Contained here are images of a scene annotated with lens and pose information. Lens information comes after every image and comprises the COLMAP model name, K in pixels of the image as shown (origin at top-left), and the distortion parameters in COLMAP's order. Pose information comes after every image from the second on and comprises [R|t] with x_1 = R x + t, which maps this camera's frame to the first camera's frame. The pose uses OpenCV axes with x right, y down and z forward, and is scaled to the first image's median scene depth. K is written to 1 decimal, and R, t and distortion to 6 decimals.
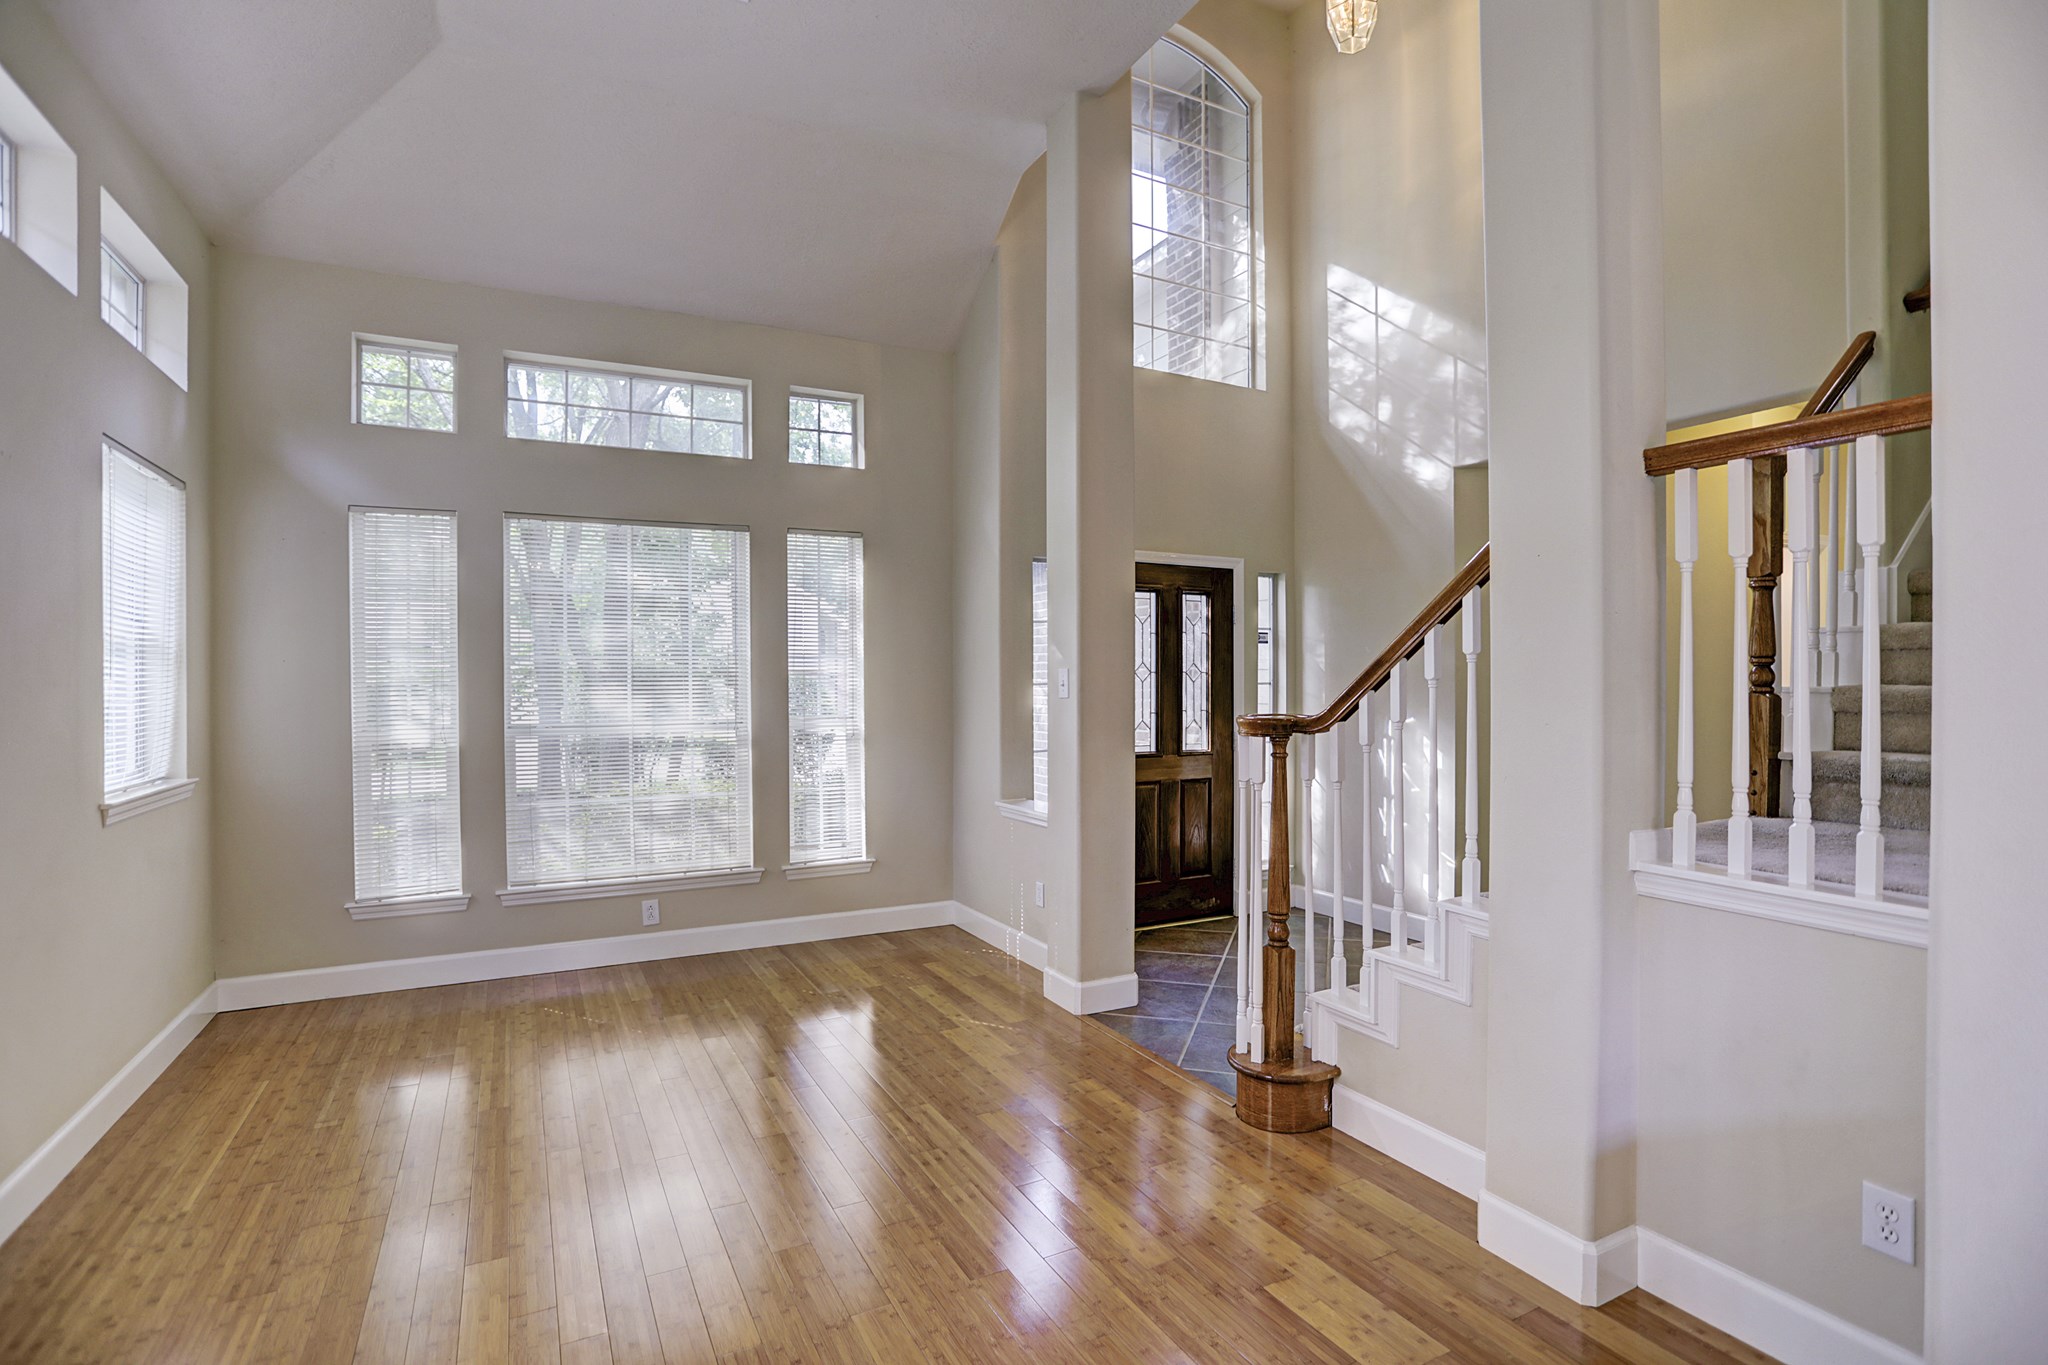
lens RADIAL K [[1048.0, 0, 1027.4], [0, 1048.0, 674.2], [0, 0, 1]] dist [-0.001415, -0.000021]
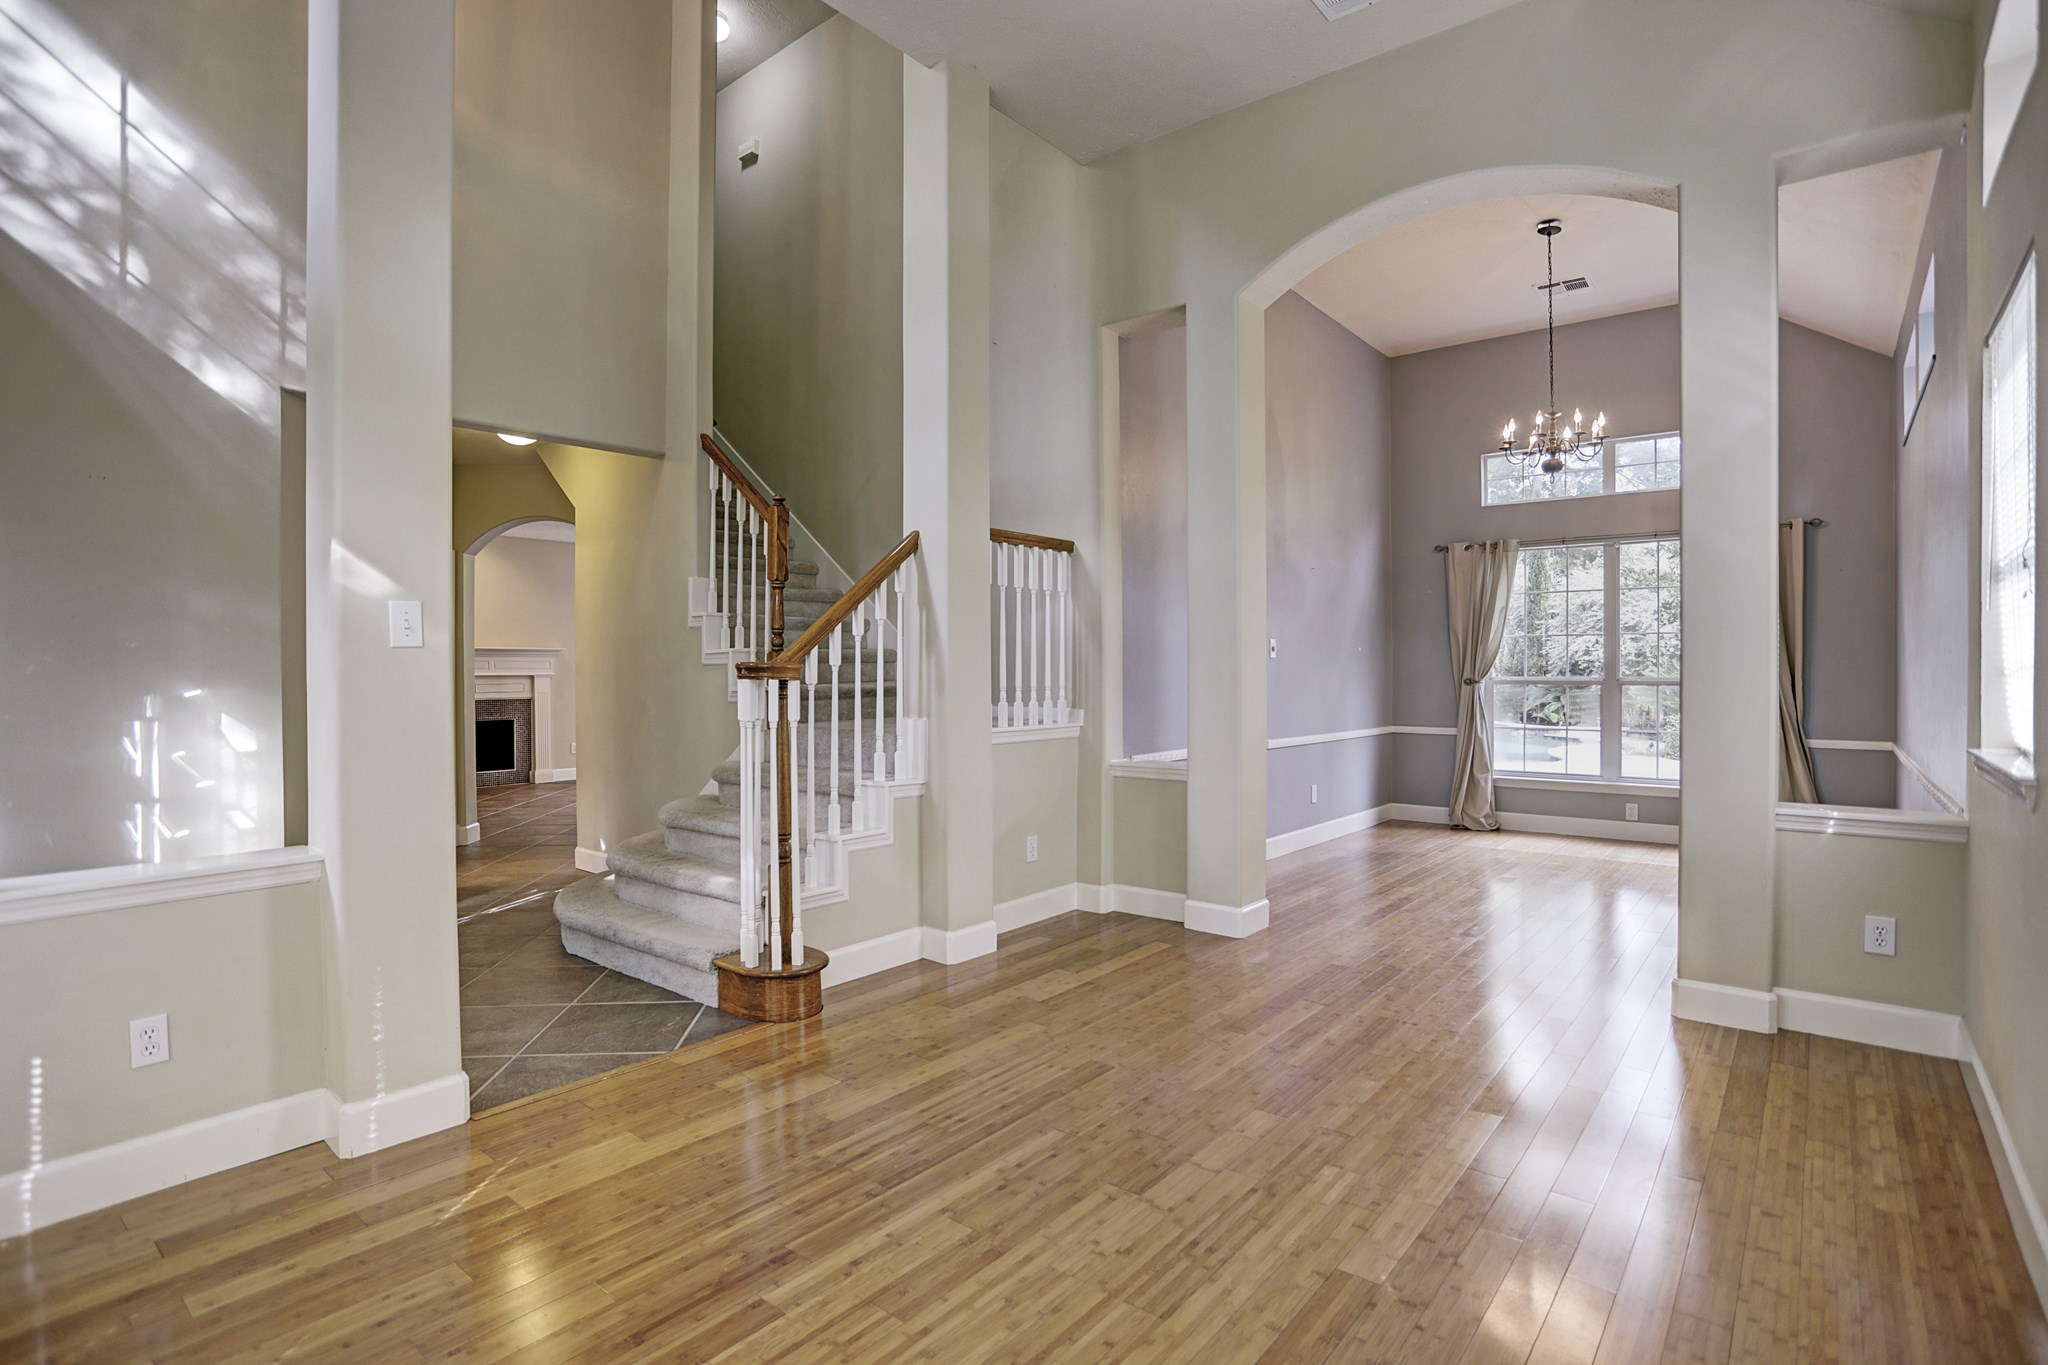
lens RADIAL K [[1006.7, 0, 1026.7], [0, 1006.7, 687.5], [0, 0, 1]] dist [0.000076, 0.000112]
pose [[-0.407304, -0.002575, 0.913289, -0.529761], [0.006458, 0.999963, 0.005699, 0.037959], [-0.913270, 0.008219, -0.407272, 0.728881]]
